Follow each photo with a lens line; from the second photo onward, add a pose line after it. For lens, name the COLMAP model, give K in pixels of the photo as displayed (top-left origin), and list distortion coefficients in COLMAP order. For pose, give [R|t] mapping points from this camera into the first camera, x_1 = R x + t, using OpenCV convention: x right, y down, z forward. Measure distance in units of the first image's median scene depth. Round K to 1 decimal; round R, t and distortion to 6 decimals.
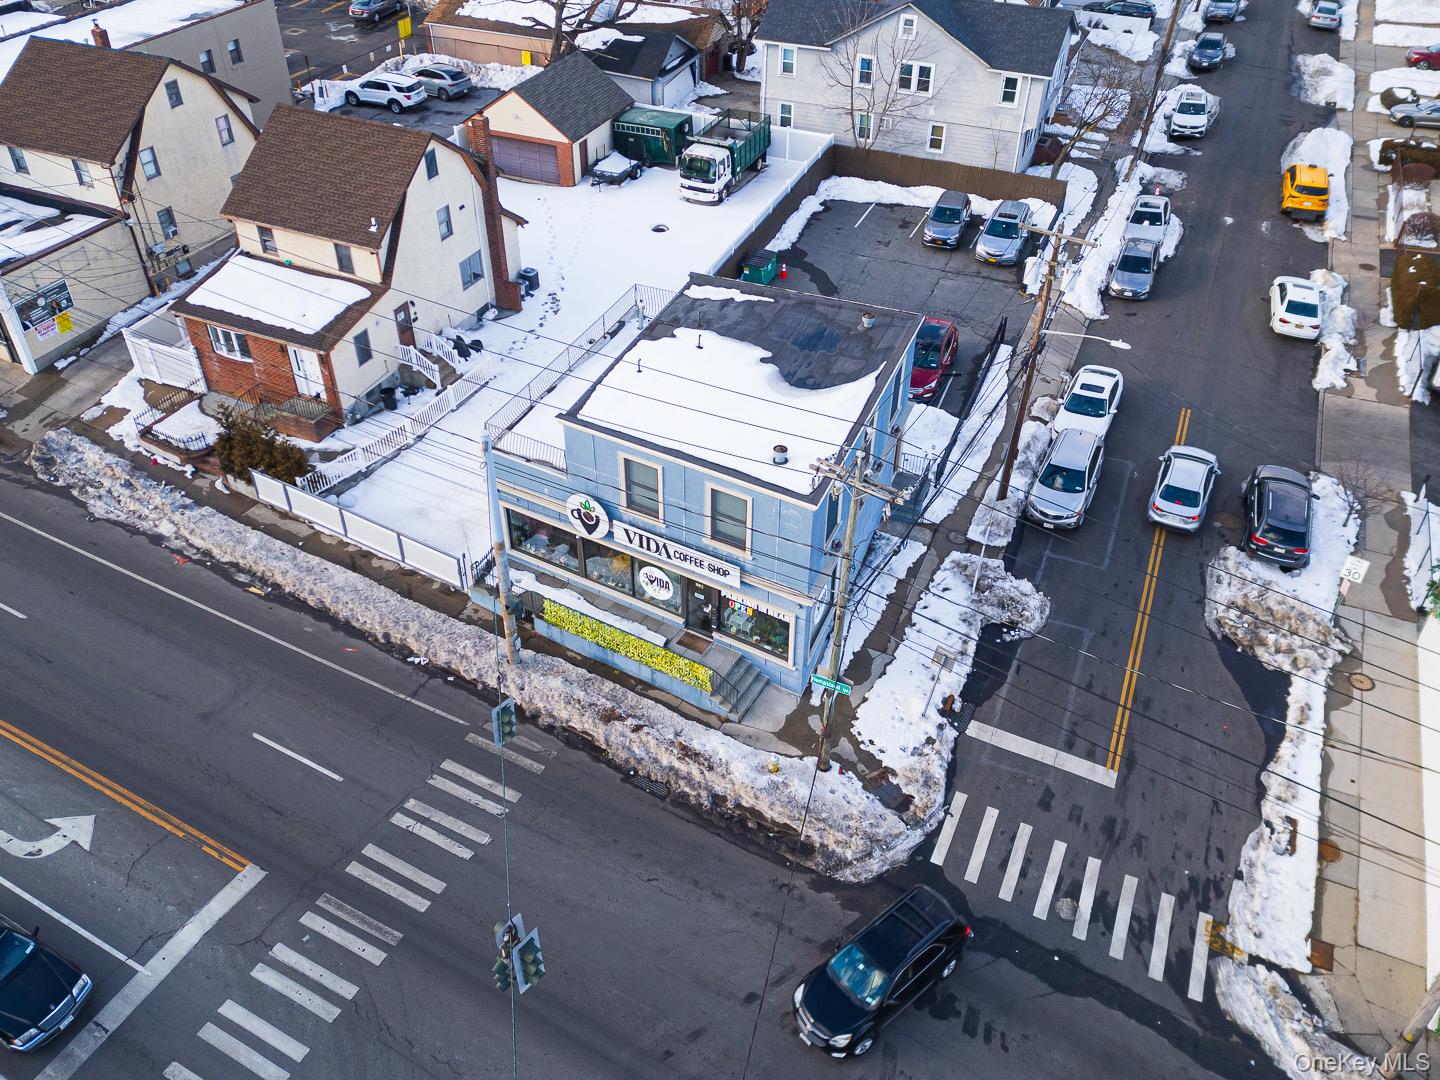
lens RADIAL K [[1172.3, 0, 632.6], [0, 1172.3, 539.1], [0, 0, 1]] dist [0.062912, -0.073307]
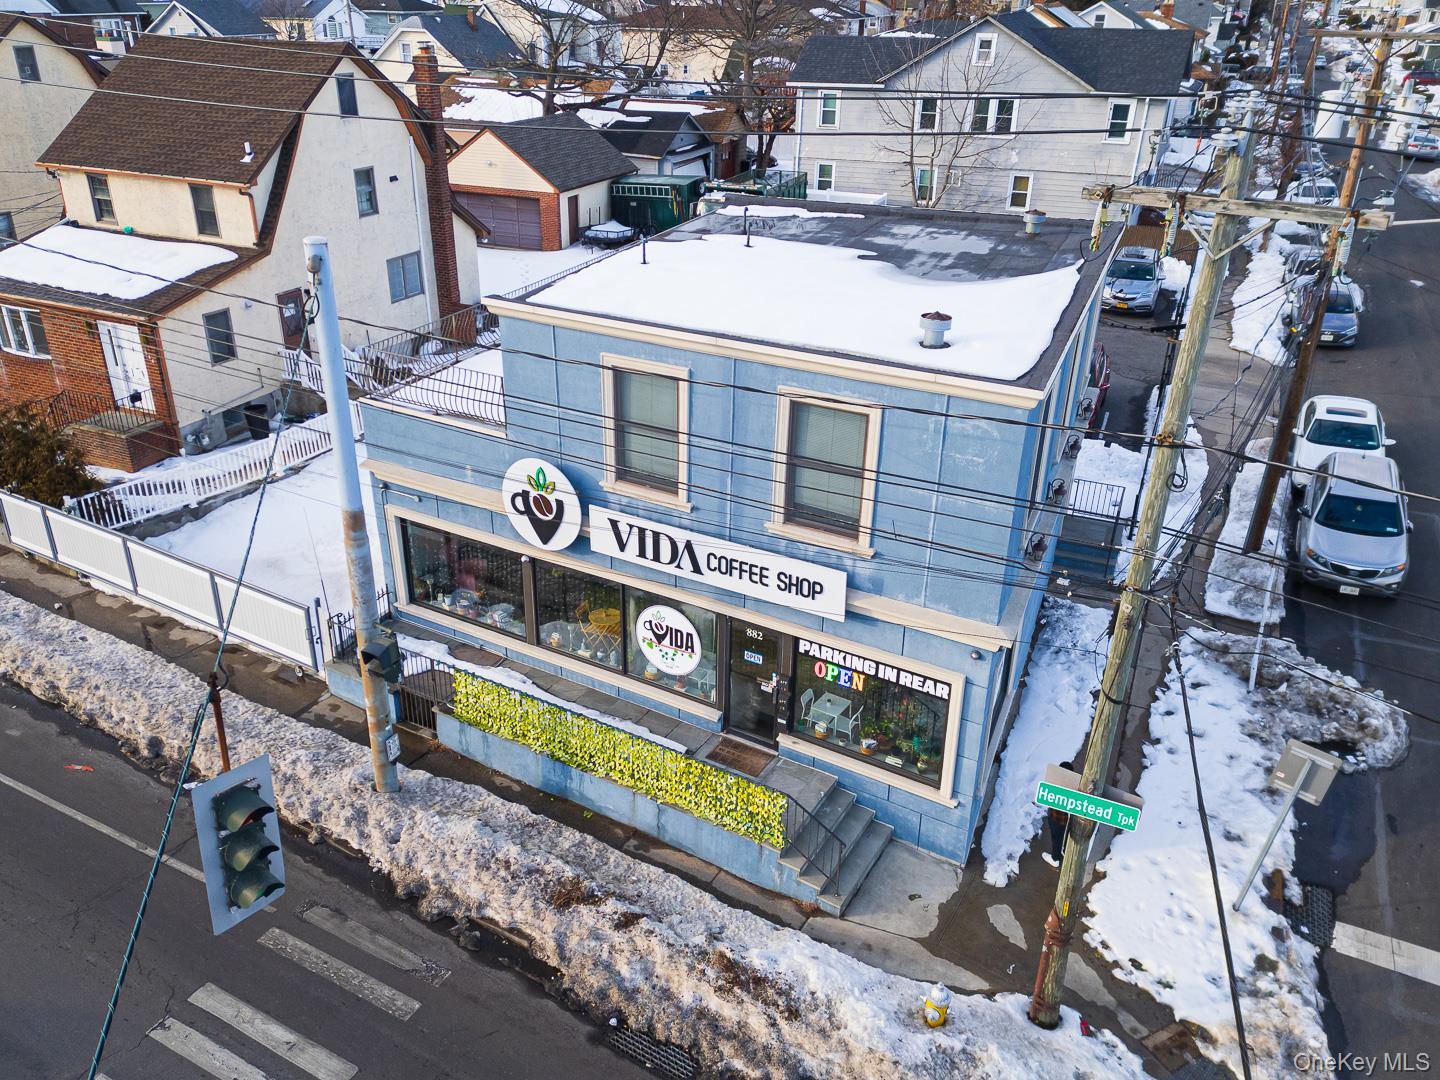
lens RADIAL K [[1172.3, 0, 632.6], [0, 1172.3, 539.1], [0, 0, 1]] dist [0.062912, -0.073307]
pose [[0.999721, 0.023224, 0.004387, 0.000652], [-0.021723, 0.976025, -0.216572, 0.106727], [-0.009312, 0.216416, 0.976257, 0.476453]]
